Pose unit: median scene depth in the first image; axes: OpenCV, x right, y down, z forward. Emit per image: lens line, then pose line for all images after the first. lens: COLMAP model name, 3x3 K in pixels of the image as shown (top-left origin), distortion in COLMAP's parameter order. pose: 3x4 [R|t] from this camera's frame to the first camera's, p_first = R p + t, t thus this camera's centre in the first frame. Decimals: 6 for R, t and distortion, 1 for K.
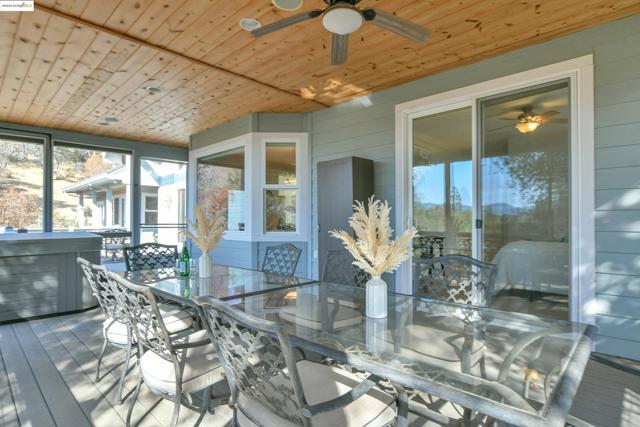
lens RADIAL K [[344.5, 0, 321.3], [0, 344.5, 215.8], [0, 0, 1]] dist [-0.005149, -0.001013]
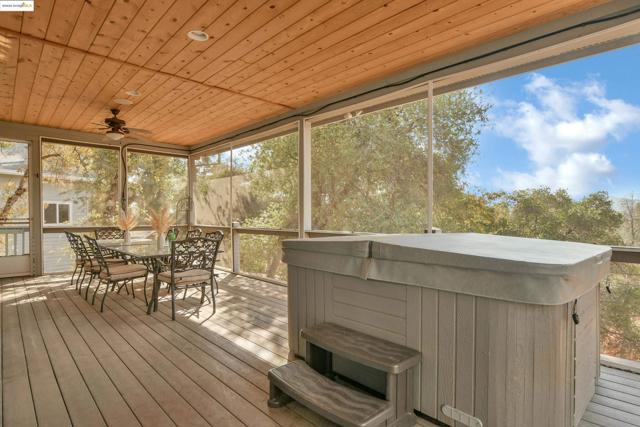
lens RADIAL K [[344.5, 0, 318.6], [0, 344.5, 215.8], [0, 0, 1]] dist [-0.005149, -0.001013]
pose [[-0.998569, 0.001062, 0.053467, -1.018939], [0.001088, 0.999999, 0.000464, 0.021471], [-0.053466, 0.000522, -0.998570, 2.248523]]
